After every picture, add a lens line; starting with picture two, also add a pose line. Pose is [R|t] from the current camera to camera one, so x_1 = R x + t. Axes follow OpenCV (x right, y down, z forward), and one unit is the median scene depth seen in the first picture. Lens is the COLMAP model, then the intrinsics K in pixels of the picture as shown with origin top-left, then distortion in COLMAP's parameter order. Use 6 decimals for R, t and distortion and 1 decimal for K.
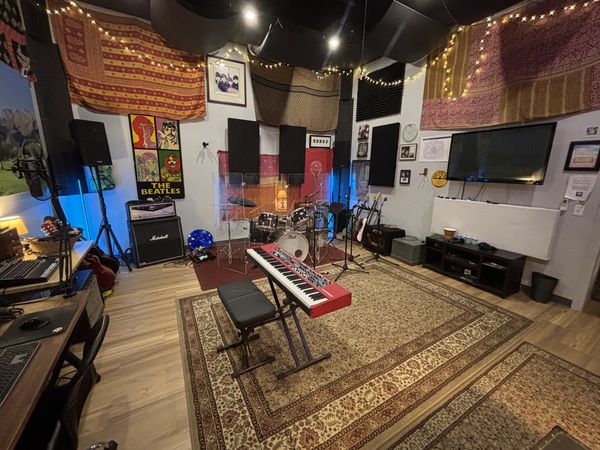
lens RADIAL K [[243.4, 0, 298.9], [0, 243.4, 223.9], [0, 0, 1]] dist [-0.000168, 0.000774]
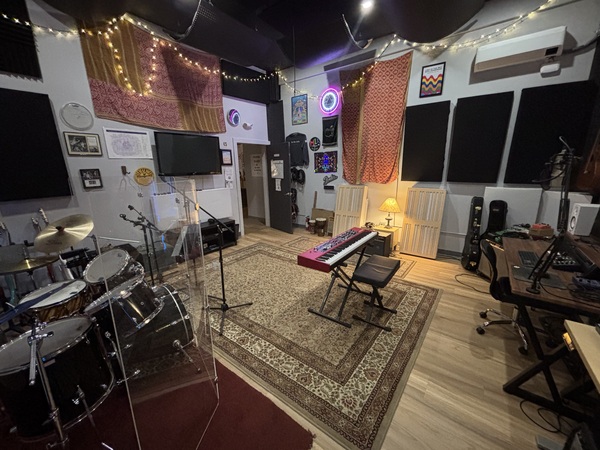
lens RADIAL K [[243.4, 0, 298.9], [0, 243.4, 223.9], [0, 0, 1]] dist [-0.000168, 0.000774]
pose [[-0.388638, -0.223278, 0.893928, -0.598355], [0.221832, 0.918983, 0.325978, -0.209352], [-0.894288, 0.324989, -0.307621, 0.886979]]
